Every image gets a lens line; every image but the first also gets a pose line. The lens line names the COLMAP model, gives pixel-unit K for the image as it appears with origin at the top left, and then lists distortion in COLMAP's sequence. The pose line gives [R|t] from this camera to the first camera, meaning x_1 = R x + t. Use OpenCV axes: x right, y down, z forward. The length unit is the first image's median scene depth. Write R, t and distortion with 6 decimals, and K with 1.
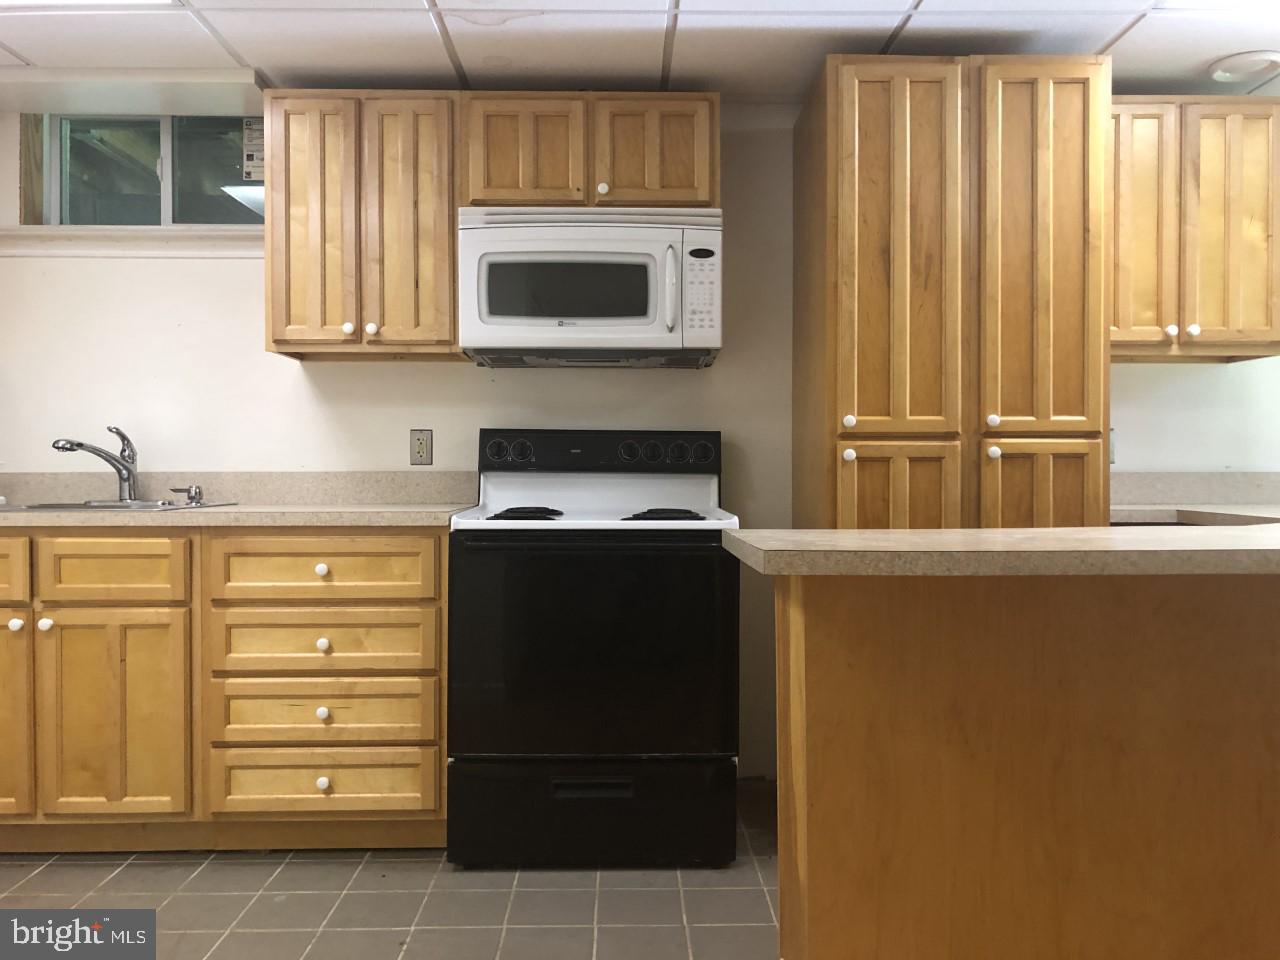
lens RADIAL K [[1051.8, 0, 641.7], [0, 1051.8, 478.9], [0, 0, 1]] dist [0.004444, -0.006620]
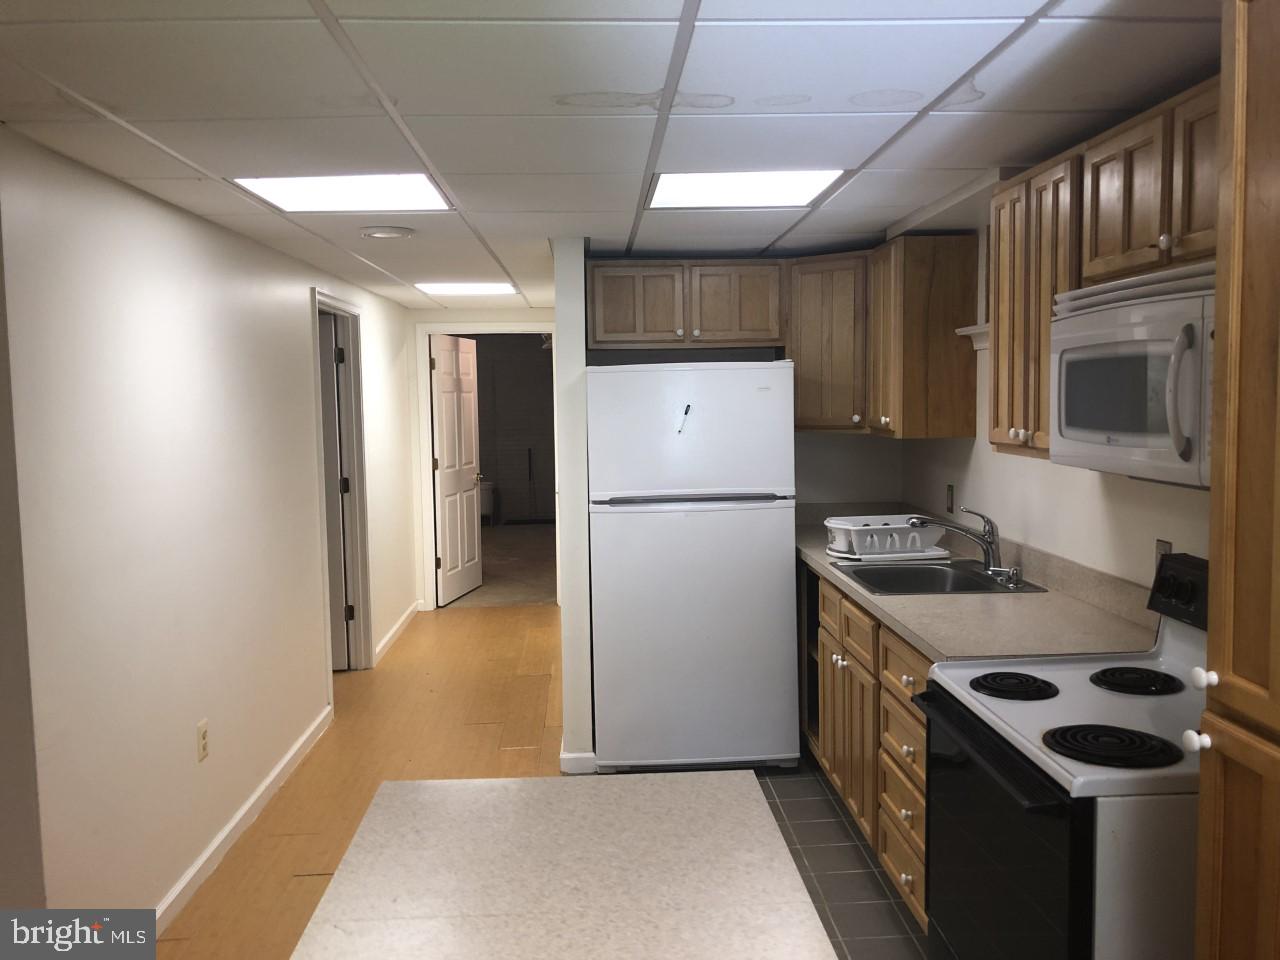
lens RADIAL K [[1051.8, 0, 639.9], [0, 1051.8, 476.8], [0, 0, 1]] dist [0.004444, -0.006620]
pose [[0.030673, 0.079297, -0.996379, 0.654296], [0.005577, 0.996819, 0.079504, -0.185054], [0.999514, -0.007996, 0.030133, 0.657327]]
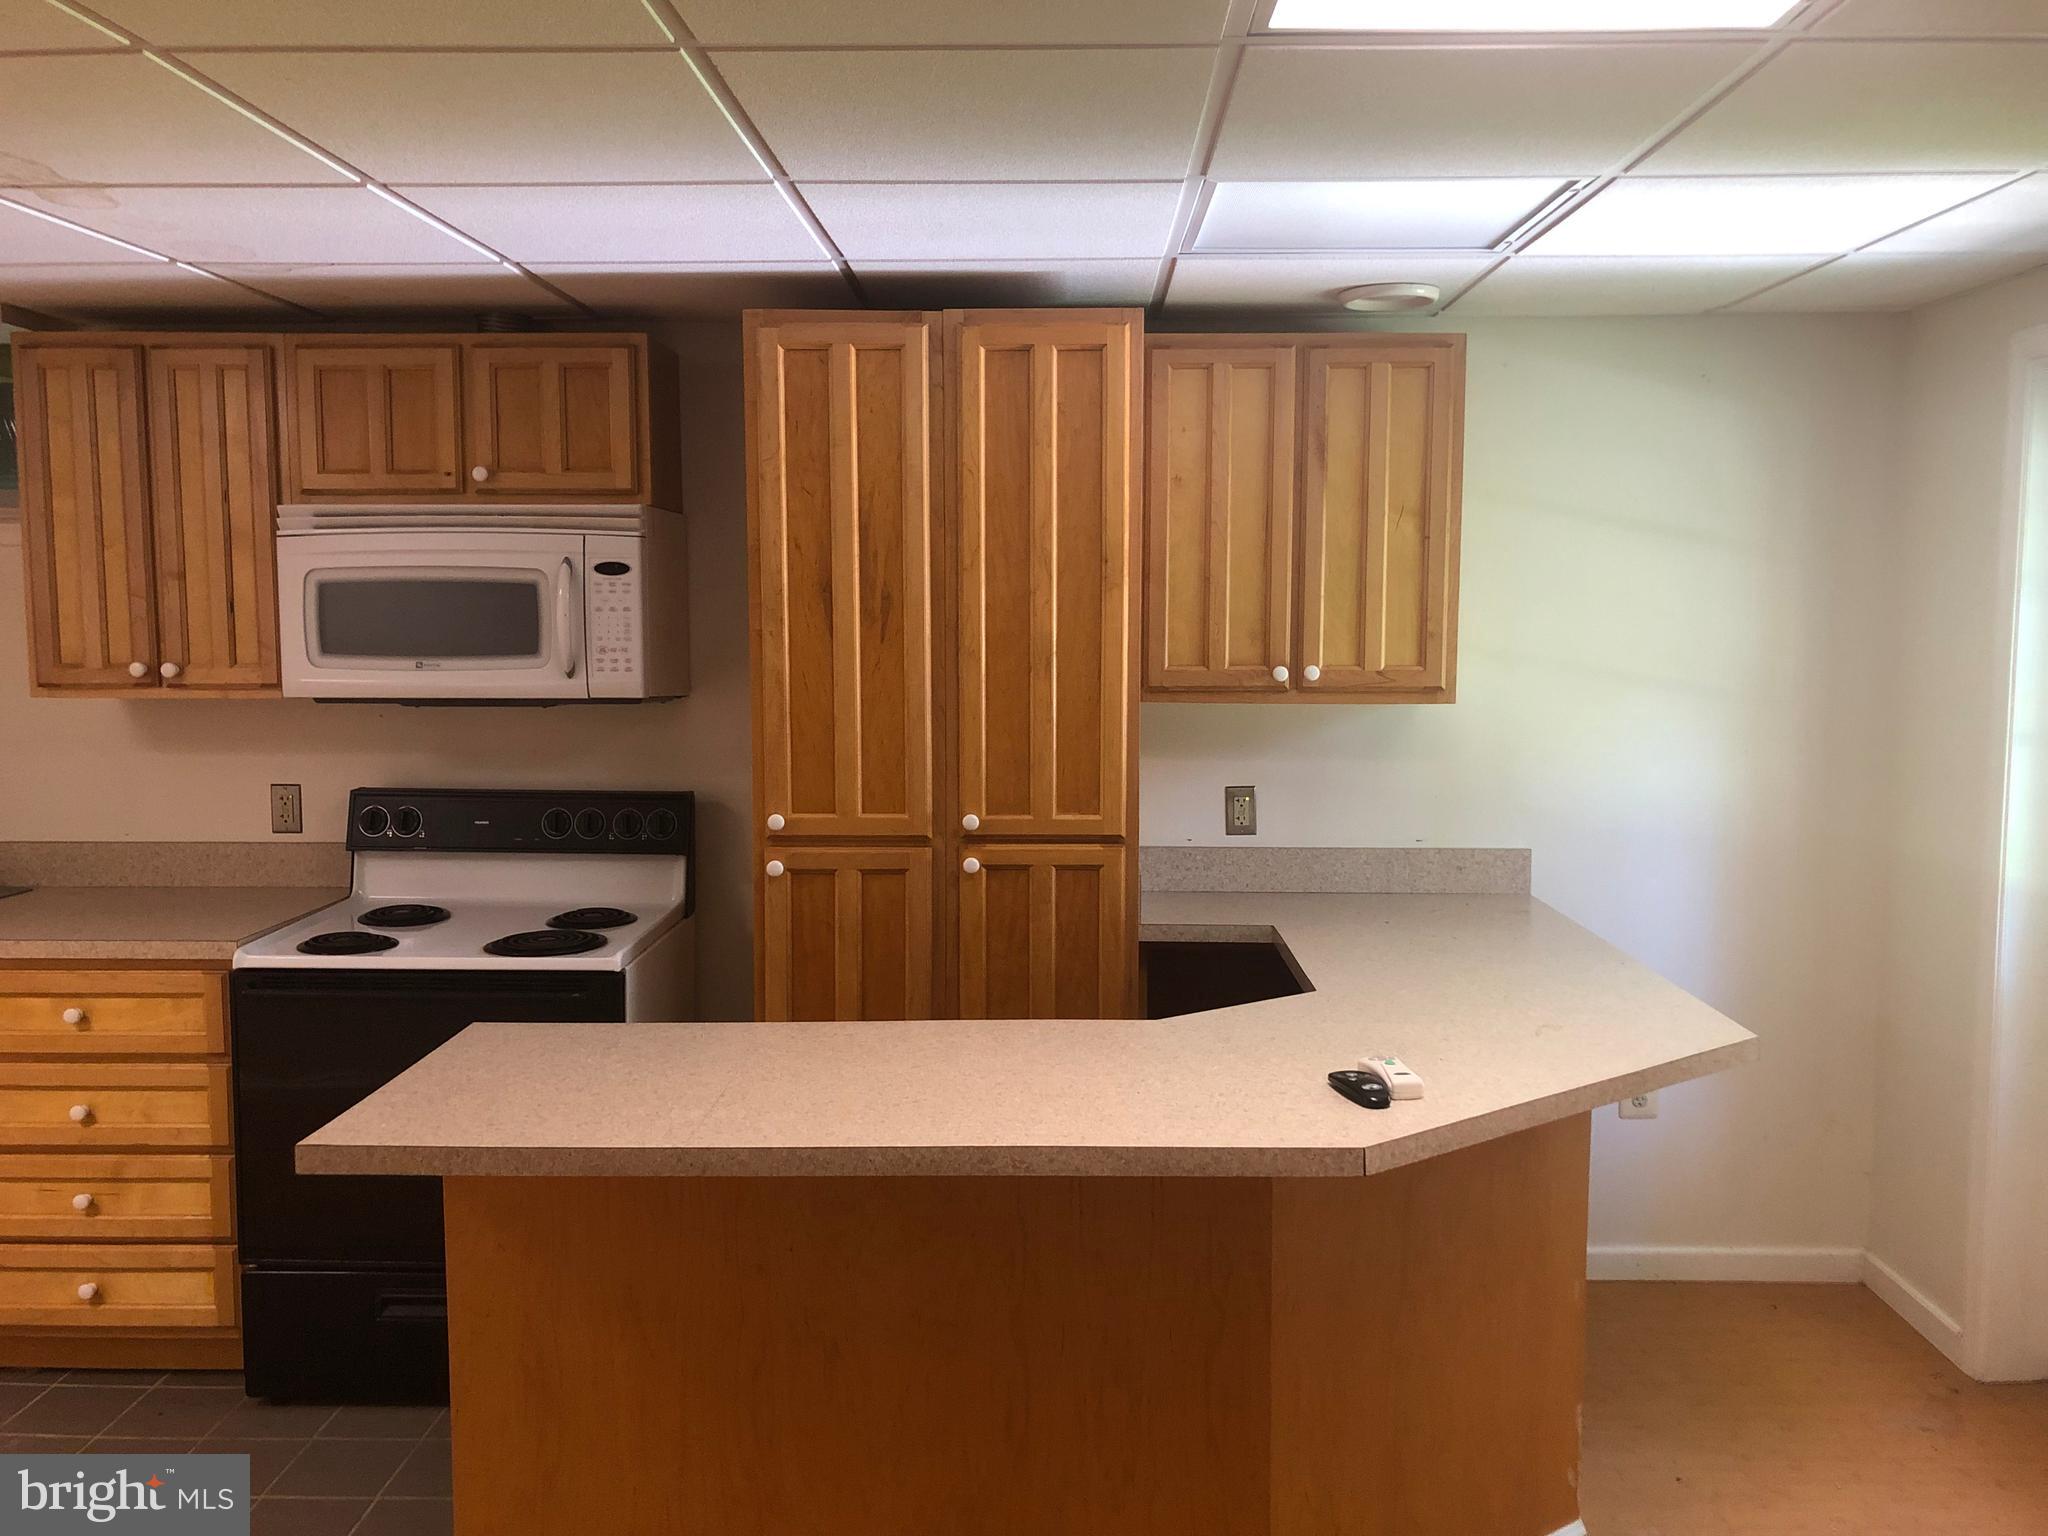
lens RADIAL K [[1681.3, 0, 1030.3], [0, 1681.3, 769.4], [0, 0, 1]] dist [0.006381, -0.012829]
pose [[0.999420, 0.005900, -0.033551, 0.387324], [-0.002997, 0.996299, 0.085901, -0.180097], [0.033934, -0.085751, 0.995739, -0.148563]]
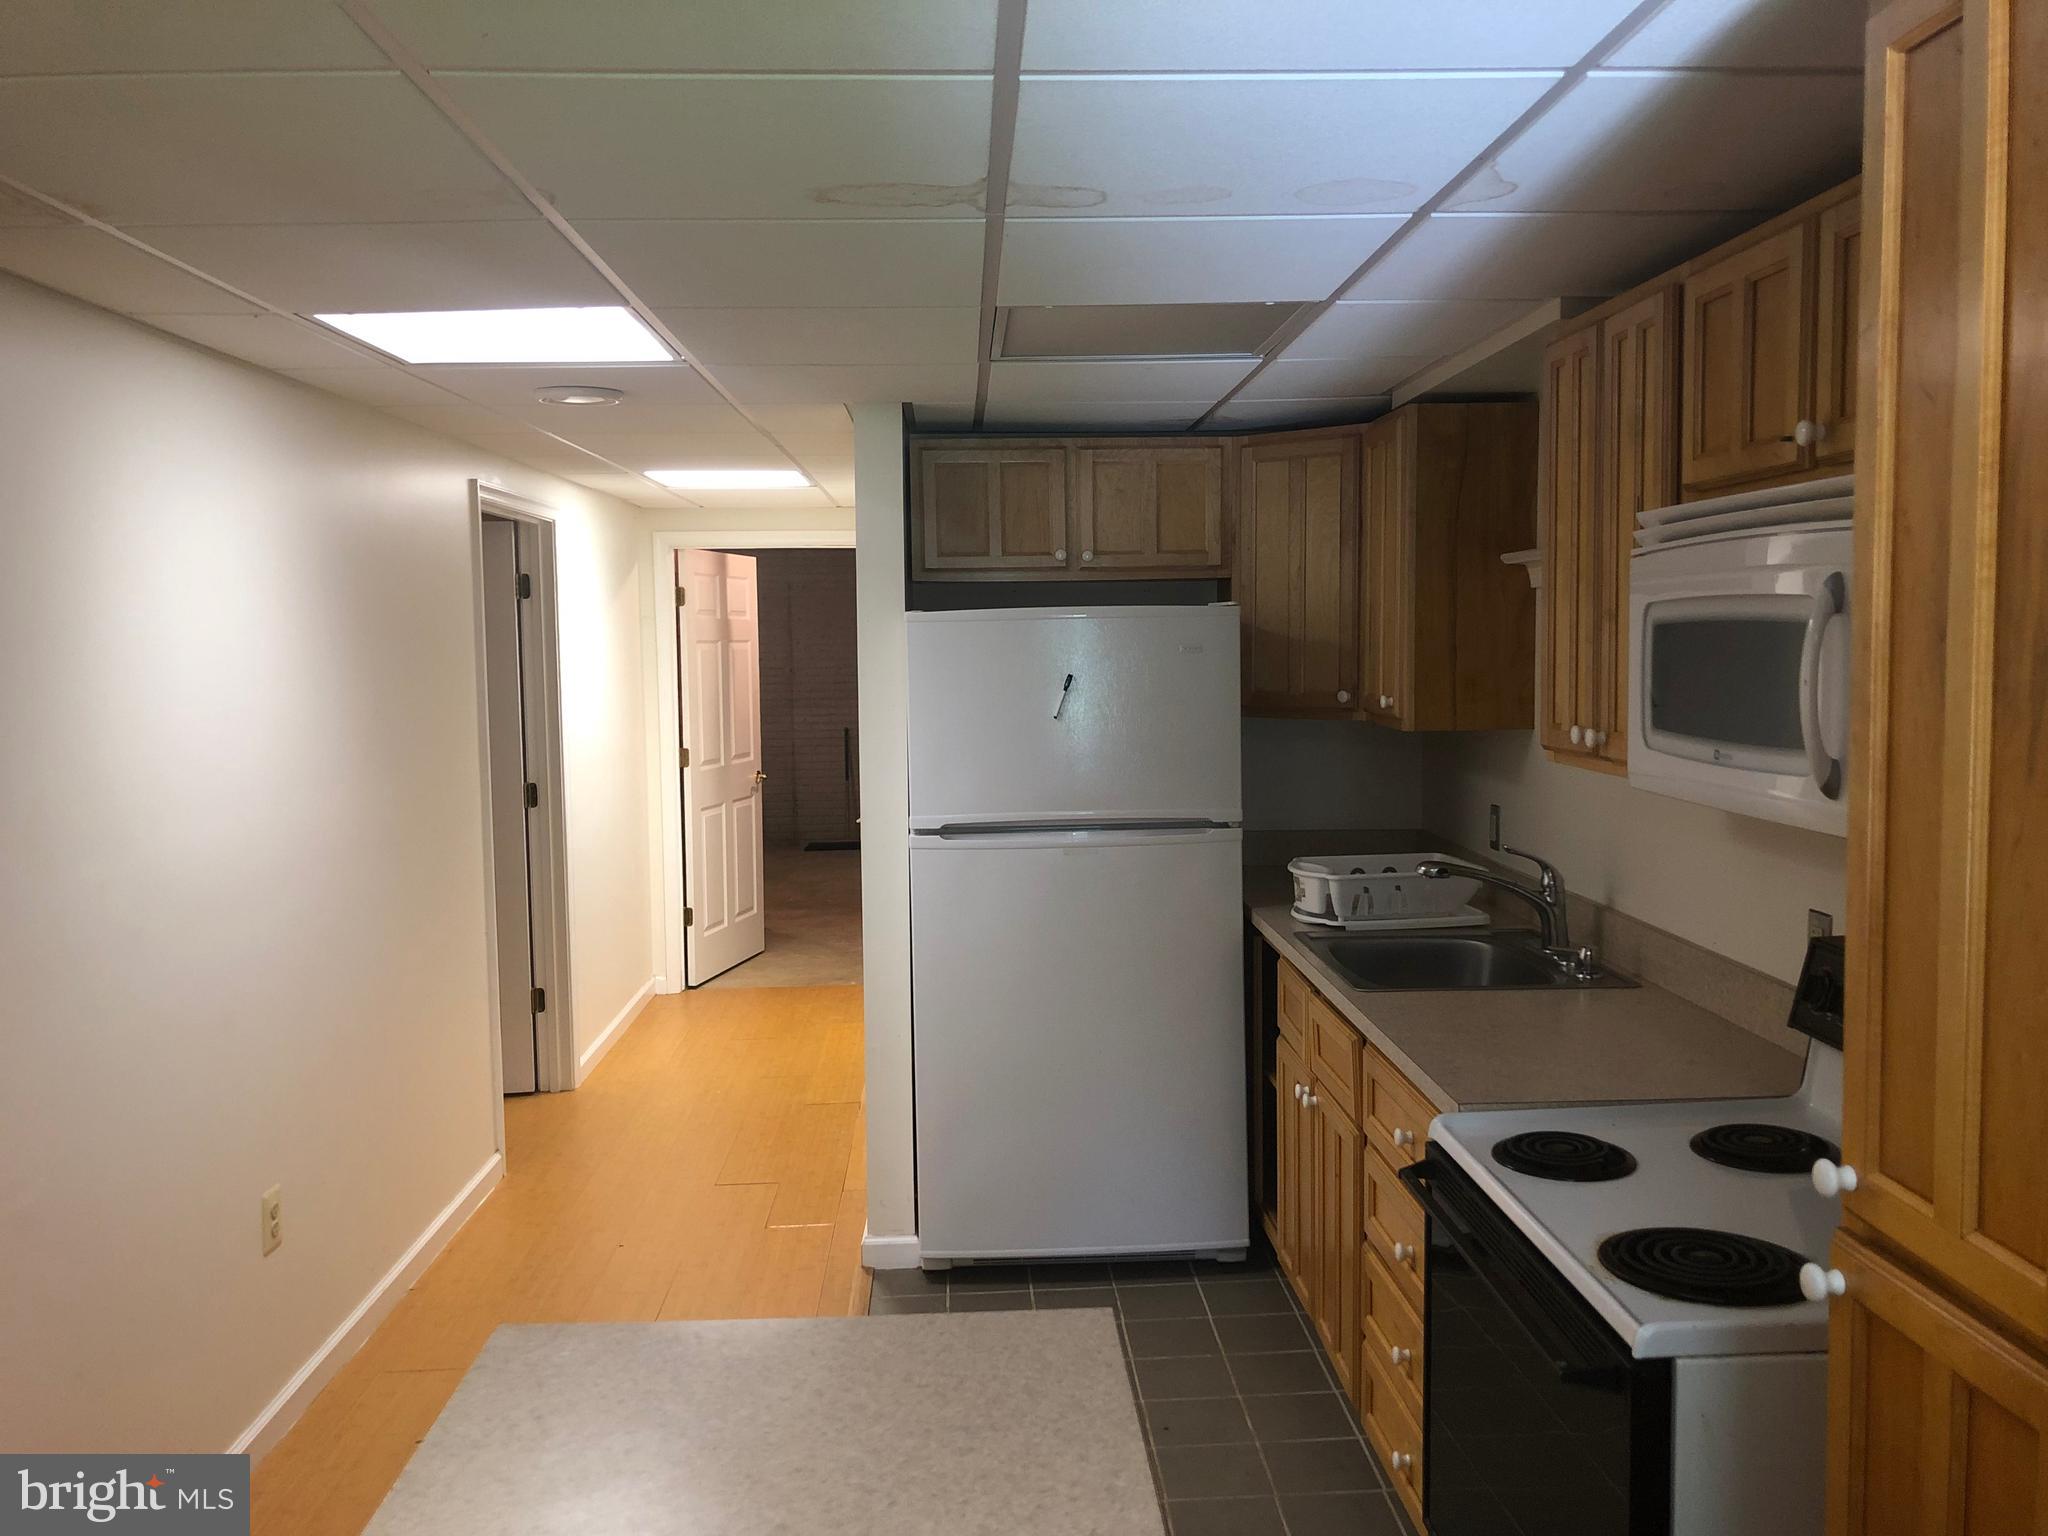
lens RADIAL K [[1681.3, 0, 1034.2], [0, 1681.3, 762.3], [0, 0, 1]] dist [0.006381, -0.012829]
pose [[0.026055, 0.077929, -0.996618, 0.635793], [0.002647, 0.996948, 0.078024, -0.204392], [0.999657, -0.004671, 0.025769, 0.698710]]
